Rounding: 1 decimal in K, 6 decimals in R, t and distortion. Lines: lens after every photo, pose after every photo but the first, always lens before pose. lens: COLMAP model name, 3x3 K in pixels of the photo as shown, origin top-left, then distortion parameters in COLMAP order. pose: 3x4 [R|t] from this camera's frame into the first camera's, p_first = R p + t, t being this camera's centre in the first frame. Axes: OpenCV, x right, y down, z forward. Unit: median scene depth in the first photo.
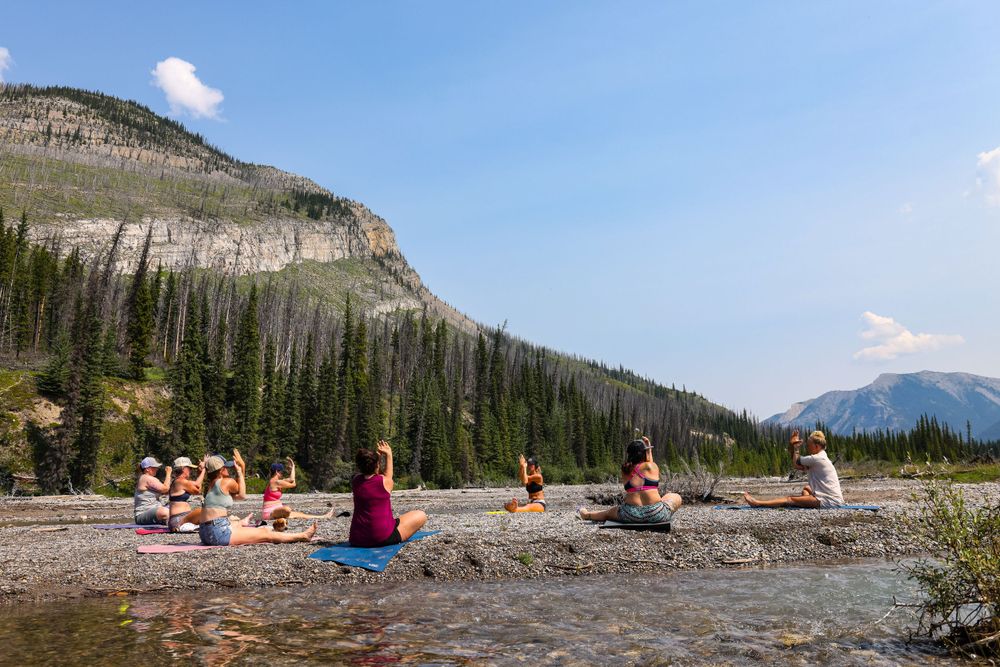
lens RADIAL K [[749.8, 0, 498.9], [0, 749.8, 332.2], [0, 0, 1]] dist [-0.092414, 0.005114]
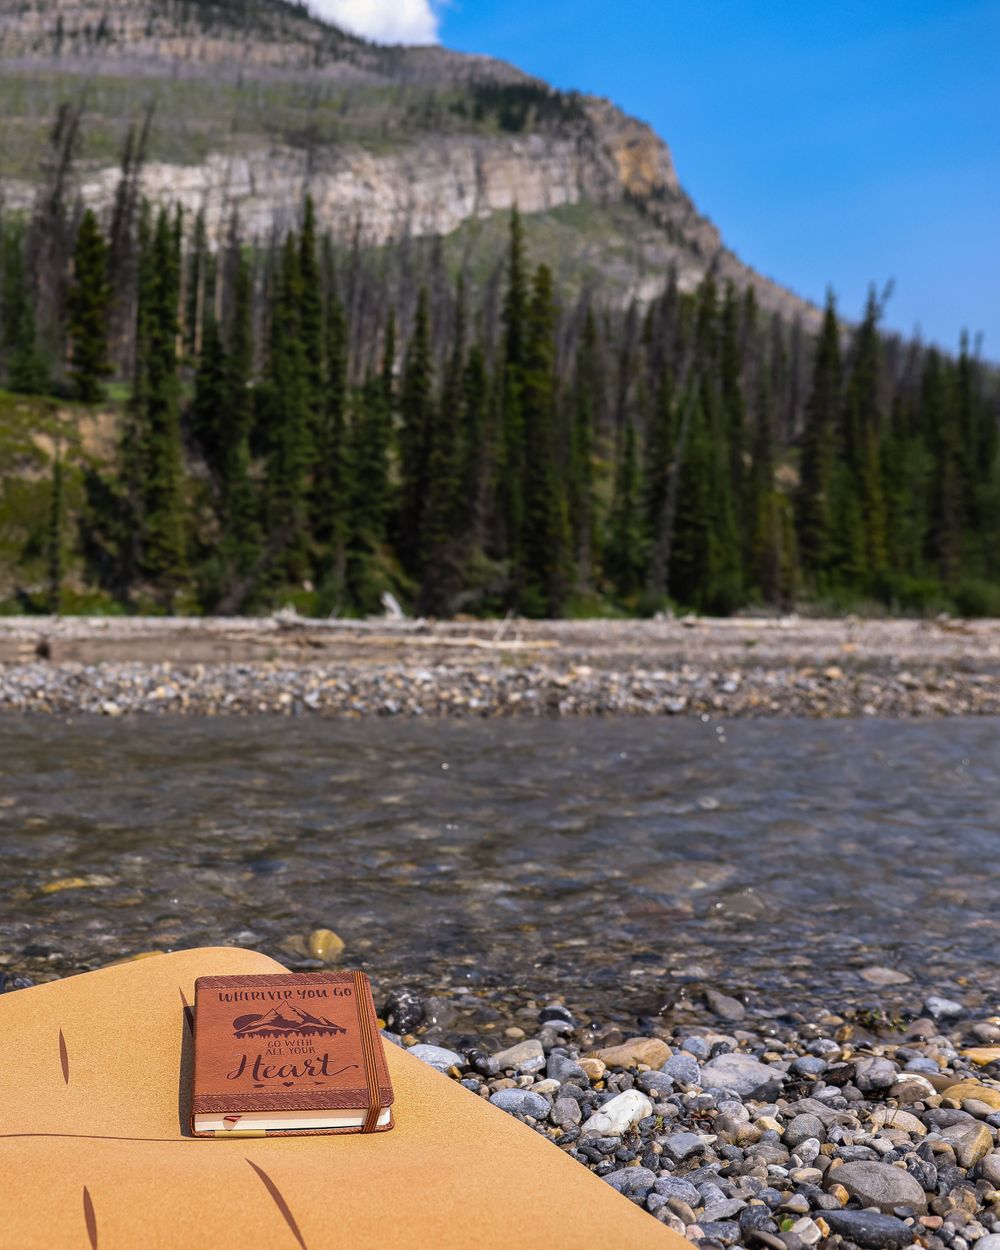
lens RADIAL K [[887.6, 0, 497.6], [0, 887.6, 647.8], [0, 0, 1]] dist [-0.042605, 0.003853]
pose [[0.911038, 0.040931, -0.410286, 0.020437], [0.052569, 0.975410, 0.214038, 0.083419], [0.408958, -0.216565, 0.886483, 0.379959]]
